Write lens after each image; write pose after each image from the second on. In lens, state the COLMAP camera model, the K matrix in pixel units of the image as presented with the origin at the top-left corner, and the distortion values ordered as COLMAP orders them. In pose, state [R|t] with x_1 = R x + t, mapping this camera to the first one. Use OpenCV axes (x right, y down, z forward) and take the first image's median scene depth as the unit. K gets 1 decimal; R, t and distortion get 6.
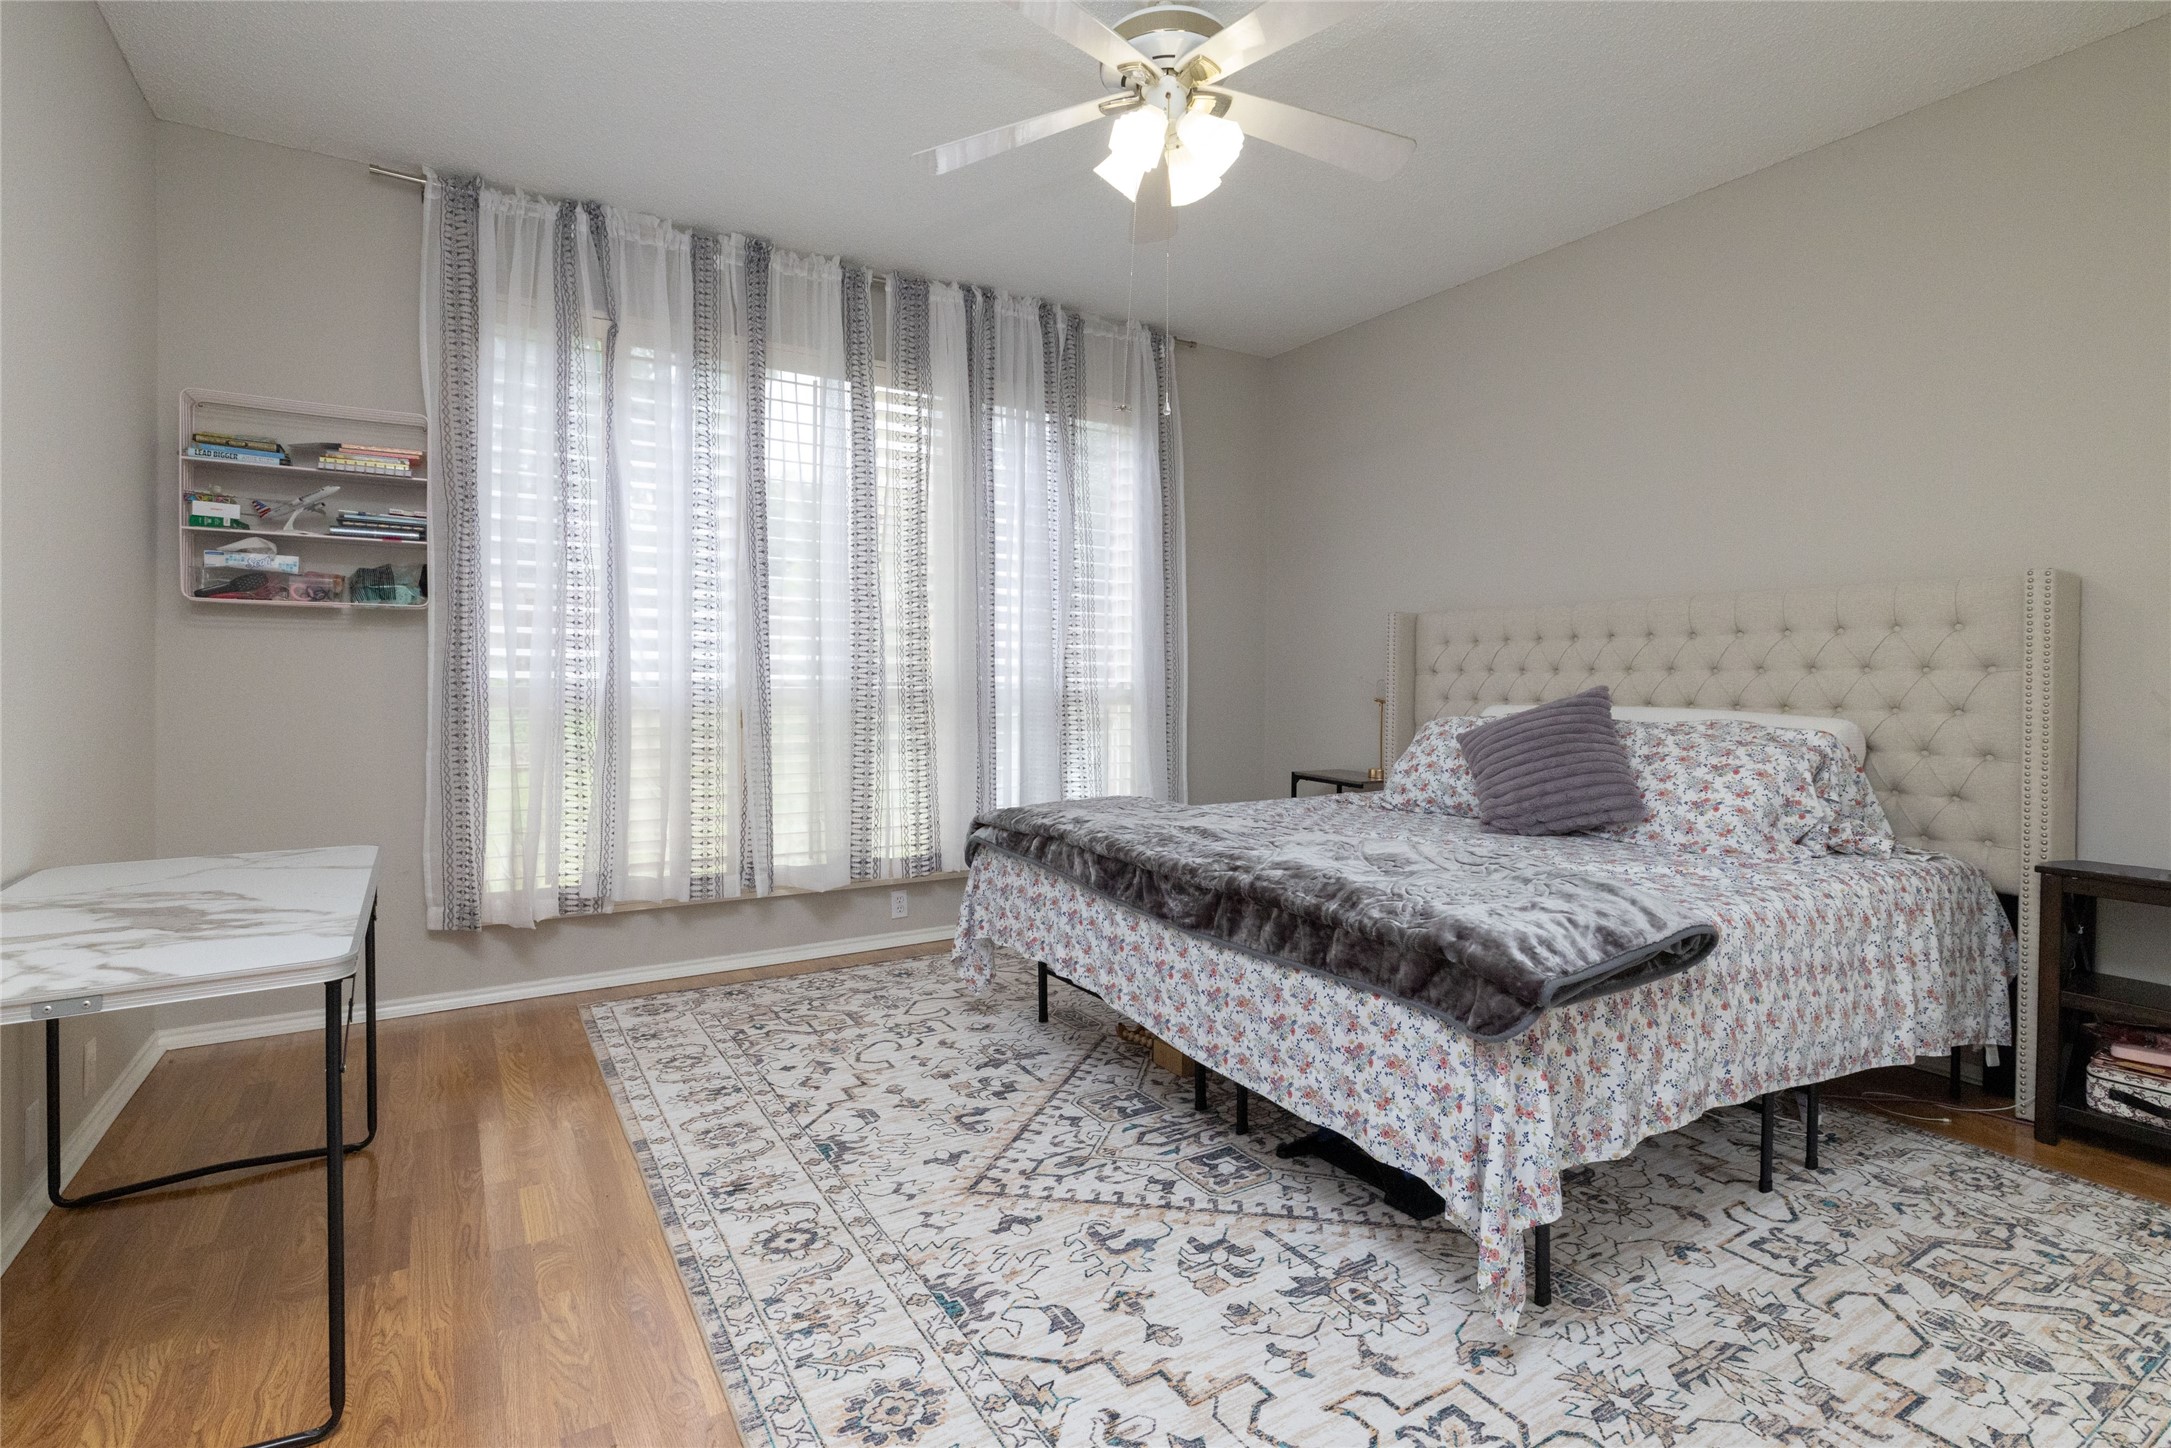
lens RADIAL K [[1057.0, 0, 1084.0], [0, 1057.0, 666.7], [0, 0, 1]] dist [0.002628, 0.000405]
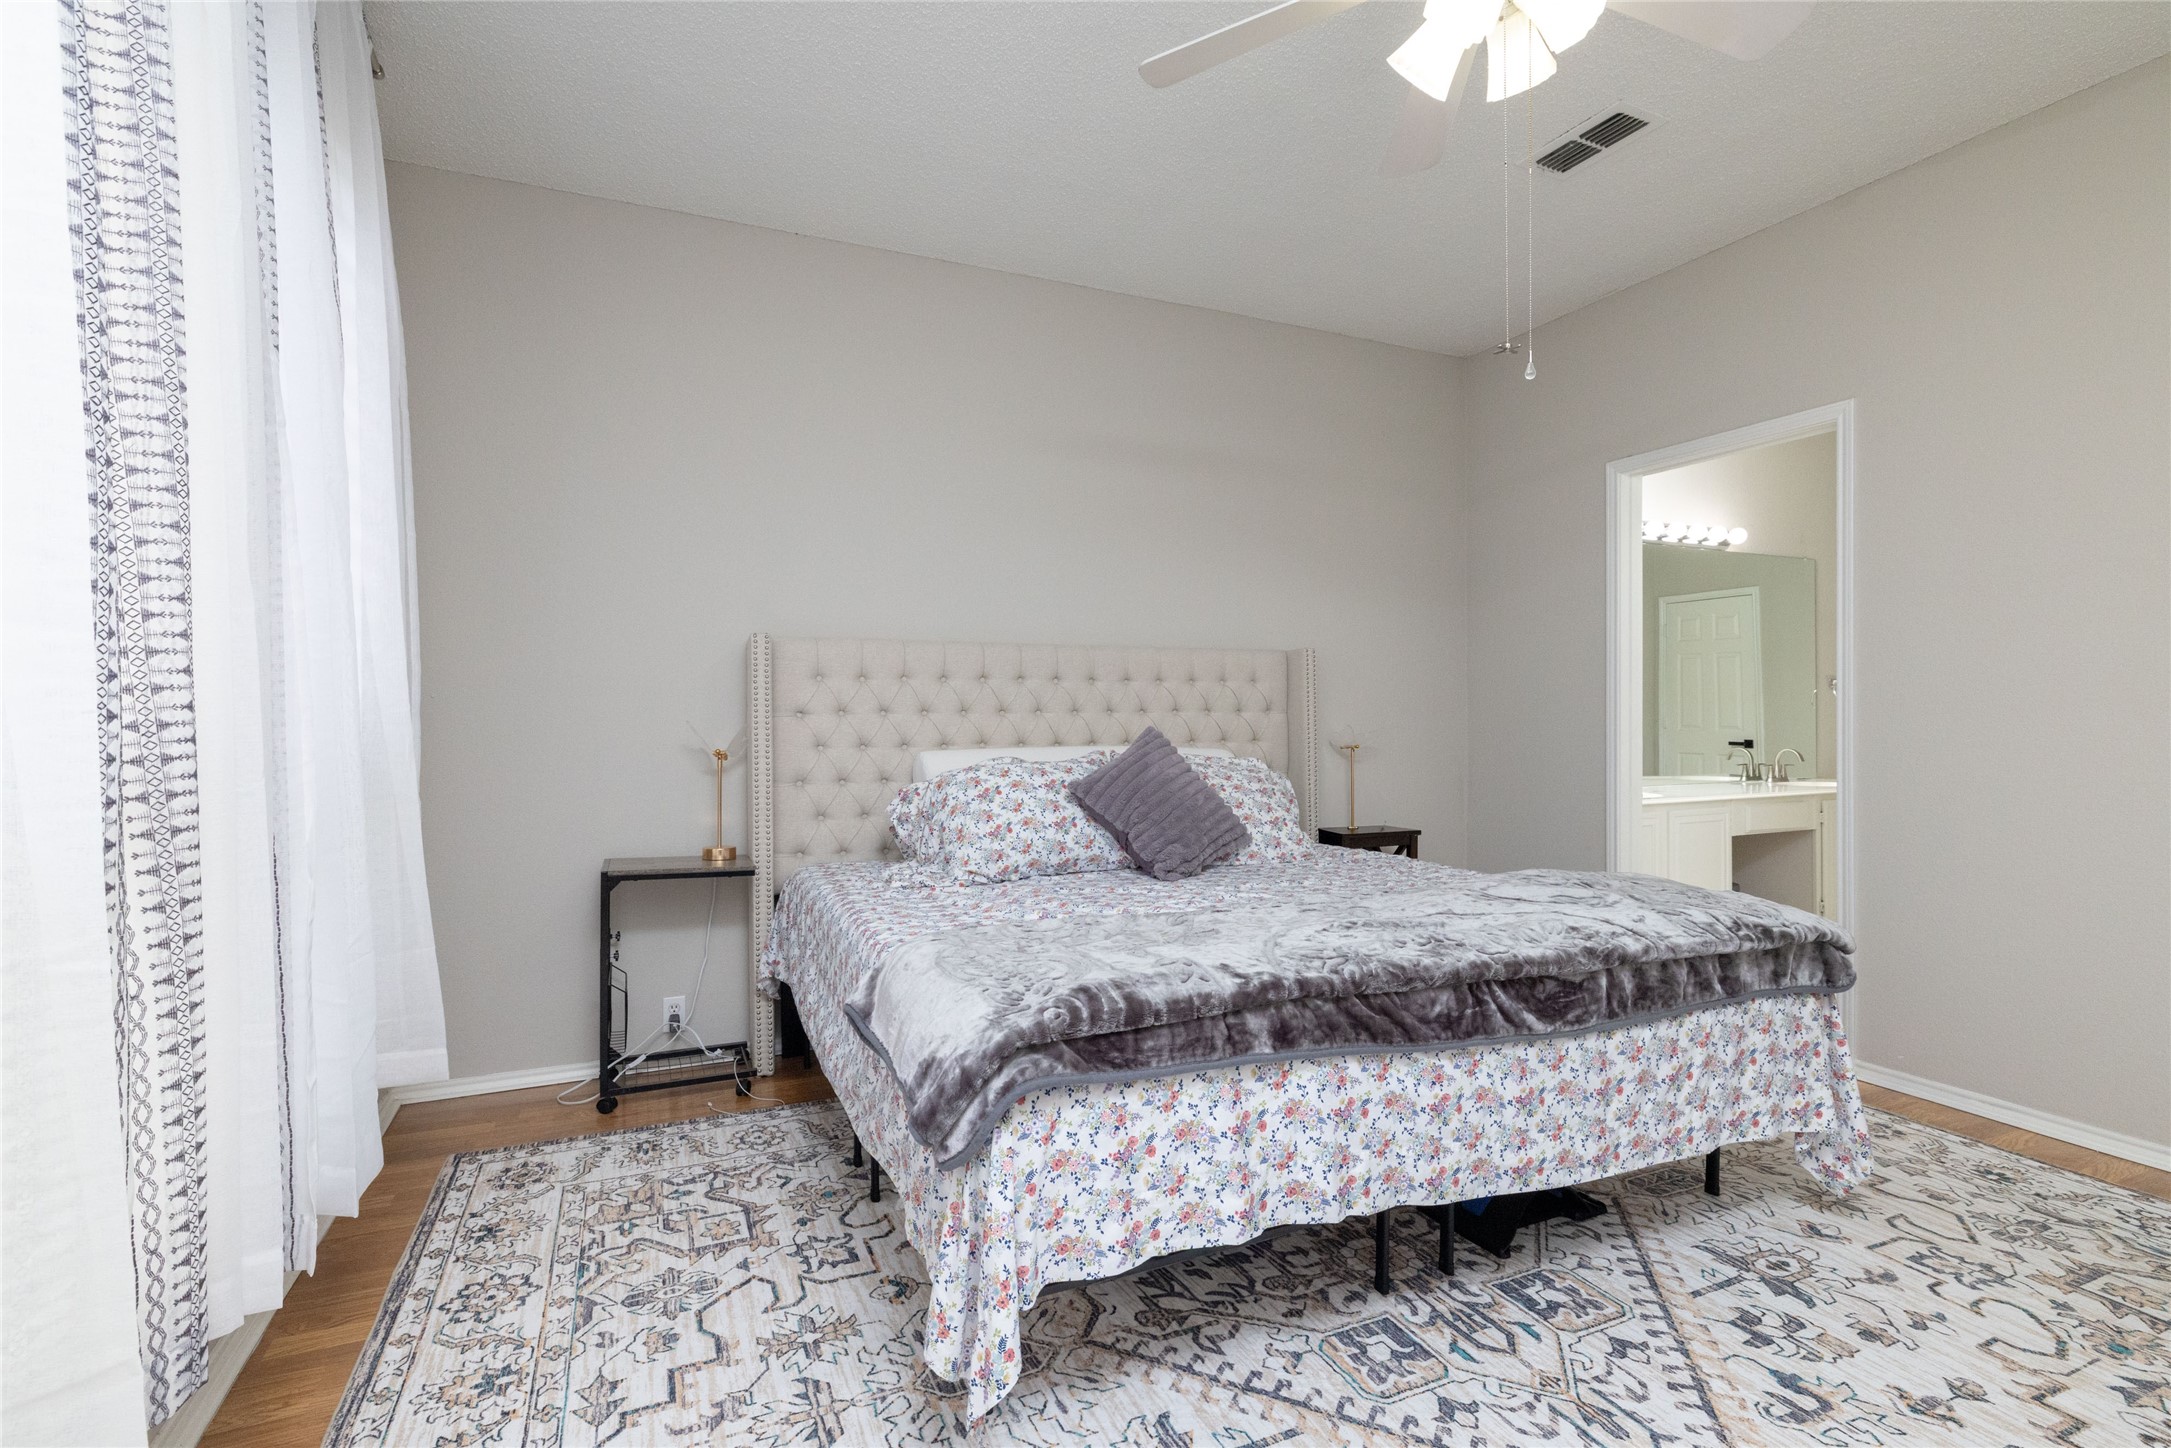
lens RADIAL K [[1018.1, 0, 1080.8], [0, 1018.1, 719.7], [0, 0, 1]] dist [-0.001884, 0.000115]
pose [[0.137943, -0.006632, 0.990418, -0.718888], [-0.002318, 0.999973, 0.007019, 0.006005], [-0.990437, -0.003264, 0.137924, 1.255792]]
